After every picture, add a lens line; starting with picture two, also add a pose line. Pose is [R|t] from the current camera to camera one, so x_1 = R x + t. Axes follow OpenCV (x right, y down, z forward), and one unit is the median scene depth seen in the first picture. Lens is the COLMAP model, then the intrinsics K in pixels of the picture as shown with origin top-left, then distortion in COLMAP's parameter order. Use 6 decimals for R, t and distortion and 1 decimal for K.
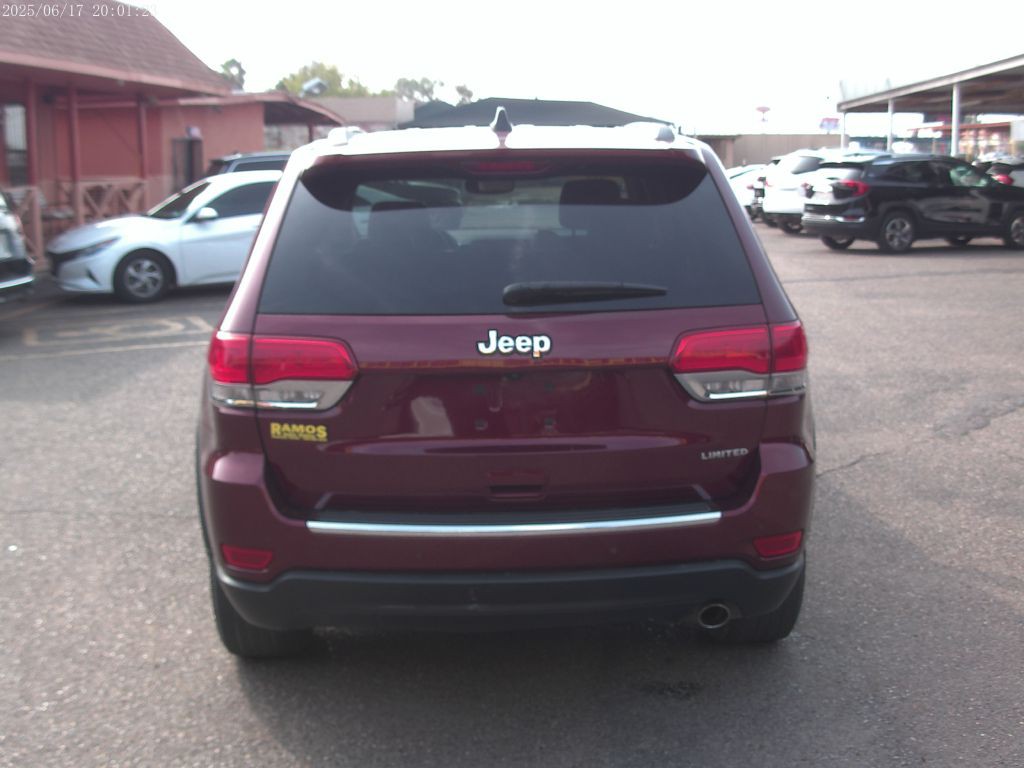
lens RADIAL K [[1255.2, 0, 517.3], [0, 1255.2, 387.2], [0, 0, 1]] dist [-0.133171, 0.000000]
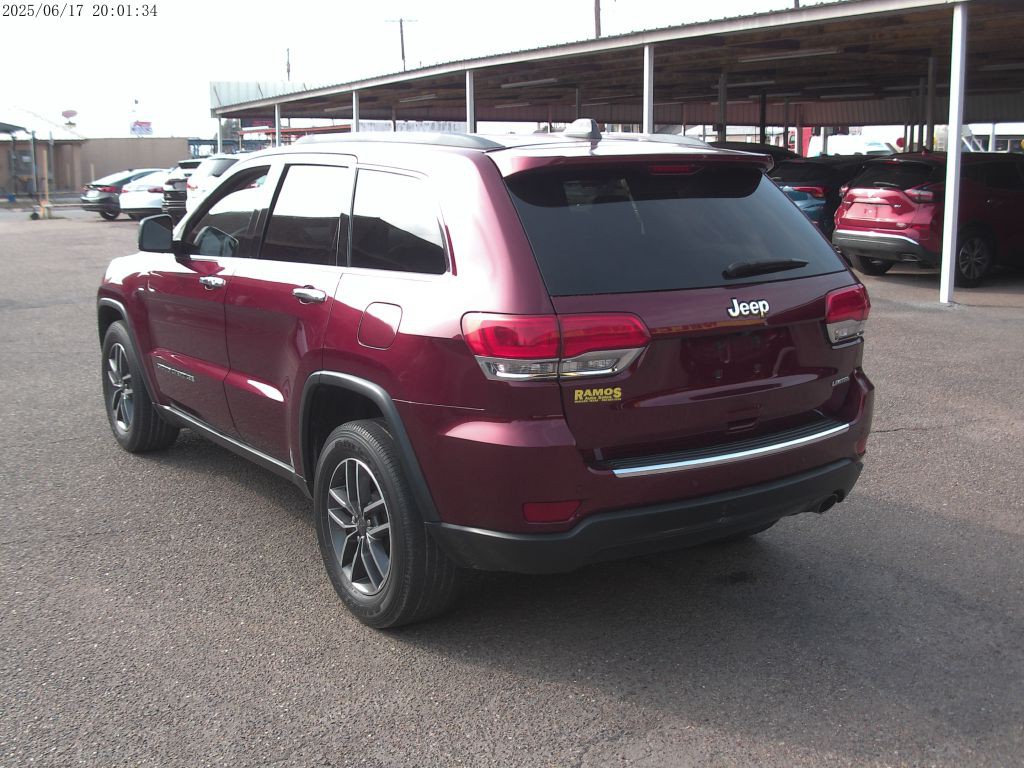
lens RADIAL K [[1255.2, 0, 507.1], [0, 1255.2, 383.4], [0, 0, 1]] dist [-0.133171, 0.000000]
pose [[0.850664, -0.096772, 0.516726, -0.858134], [0.099297, 0.994796, 0.022835, -0.010843], [-0.516246, 0.031884, 0.855846, 0.030605]]
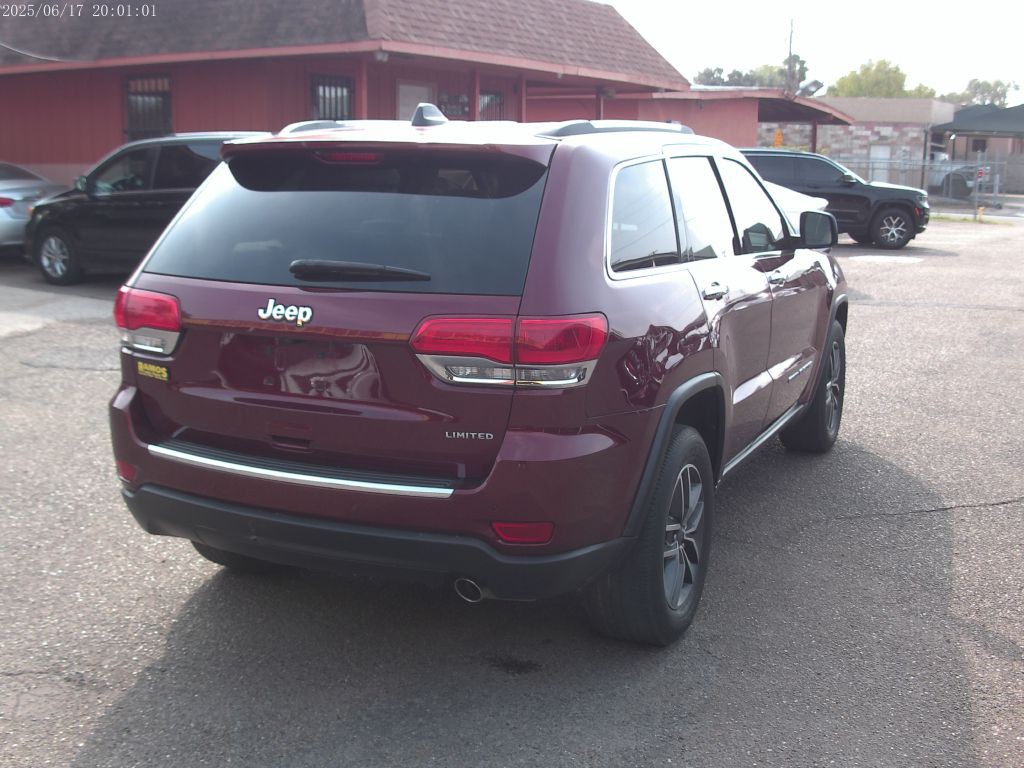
lens RADIAL K [[1255.2, 0, 500.3], [0, 1255.2, 401.9], [0, 0, 1]] dist [-0.133171, 0.000000]
pose [[0.884334, 0.117247, -0.451892, 0.671523], [-0.110680, 0.993008, 0.041048, -0.021083], [0.453545, 0.013716, 0.891128, 0.076741]]
